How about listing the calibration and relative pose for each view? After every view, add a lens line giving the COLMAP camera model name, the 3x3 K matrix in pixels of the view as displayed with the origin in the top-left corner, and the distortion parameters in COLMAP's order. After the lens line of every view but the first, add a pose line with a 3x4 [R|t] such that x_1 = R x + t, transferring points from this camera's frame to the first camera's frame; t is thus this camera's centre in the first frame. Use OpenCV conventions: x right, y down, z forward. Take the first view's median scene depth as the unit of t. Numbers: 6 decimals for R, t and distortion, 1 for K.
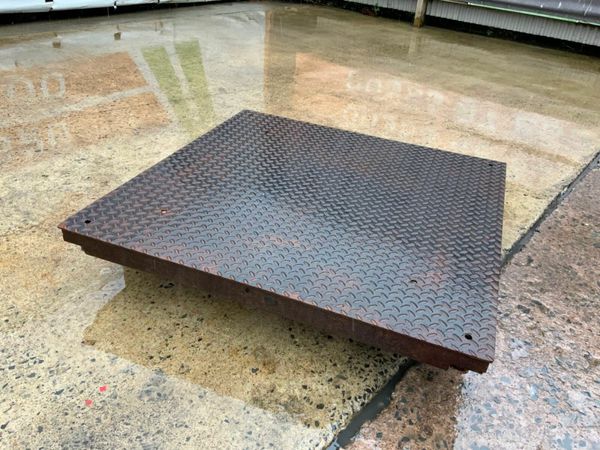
lens RADIAL K [[505.6, 0, 300.0], [0, 505.6, 225.0], [0, 0, 1]] dist [-0.005761, -0.015311]
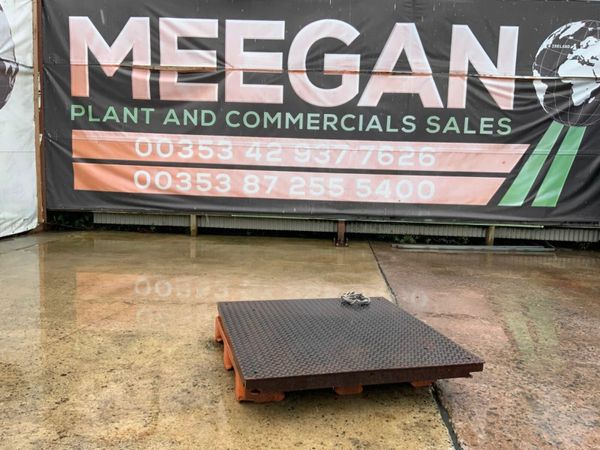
lens RADIAL K [[505.6, 0, 300.0], [0, 505.6, 225.0], [0, 0, 1]] dist [-0.005761, -0.015311]
pose [[0.802074, -0.112853, 0.586465, -1.220216], [0.327045, 0.904657, -0.273197, 0.050503], [-0.499719, 0.410925, 0.762510, -0.435233]]
